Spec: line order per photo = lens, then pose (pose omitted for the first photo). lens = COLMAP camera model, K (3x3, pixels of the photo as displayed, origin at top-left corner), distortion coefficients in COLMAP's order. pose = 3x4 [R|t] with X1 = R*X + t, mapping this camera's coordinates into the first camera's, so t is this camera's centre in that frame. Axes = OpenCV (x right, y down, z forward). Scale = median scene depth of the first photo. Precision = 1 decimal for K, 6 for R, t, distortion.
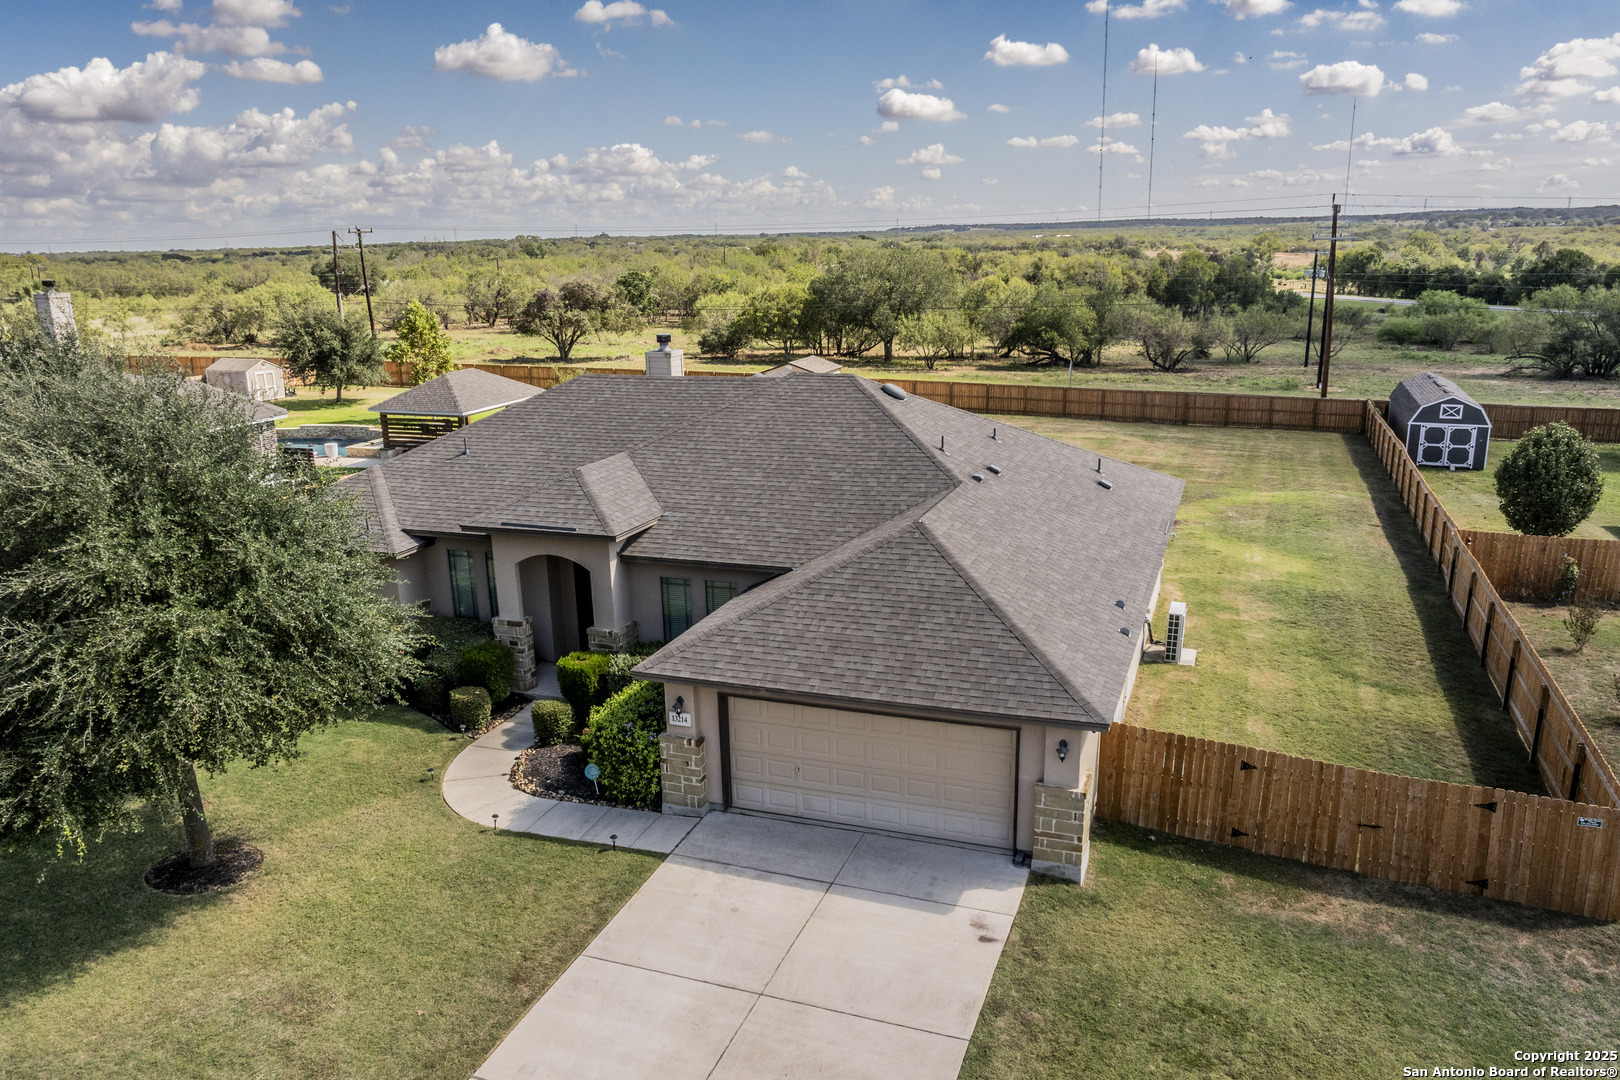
lens RADIAL K [[1139.3, 0, 802.5], [0, 1139.3, 549.8], [0, 0, 1]] dist [-0.026053, 0.009492]
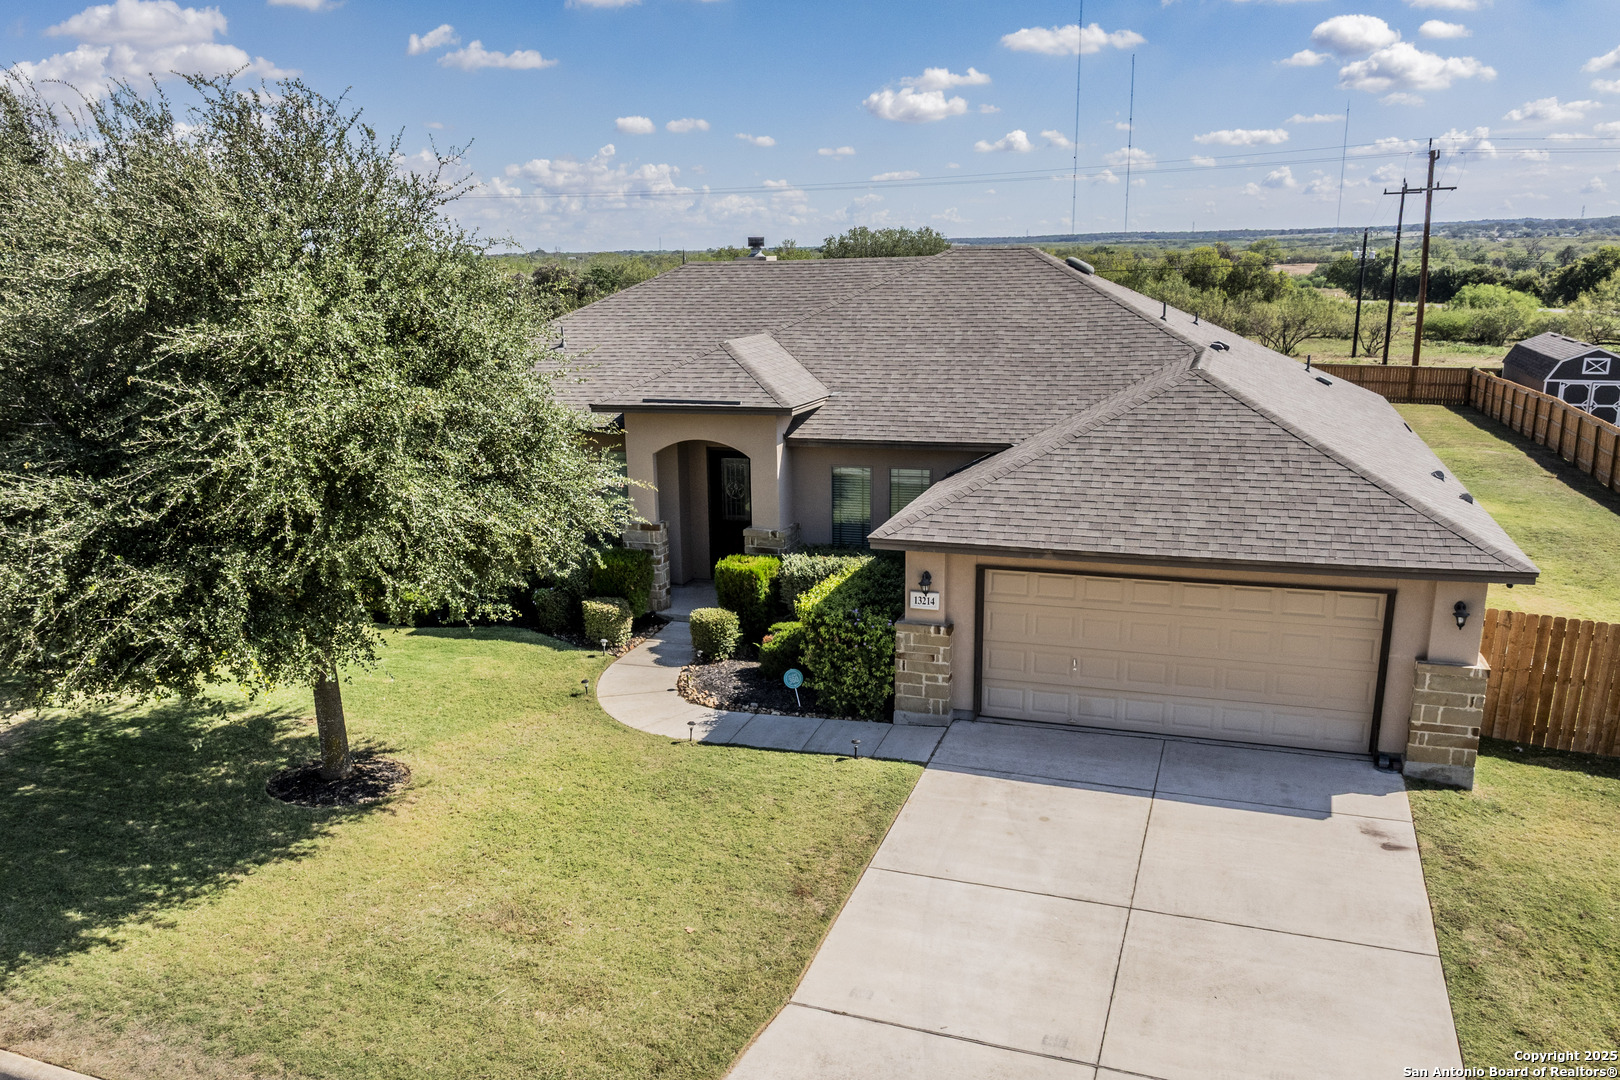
lens RADIAL K [[1230.0, 0, 746.4], [0, 1230.0, 574.4], [0, 0, 1]] dist [-0.025333, 0.009528]
pose [[0.999946, -0.000347, -0.010343, -0.227052], [0.000263, 0.999967, -0.008170, 0.139147], [0.010345, 0.008166, 0.999913, 0.139209]]
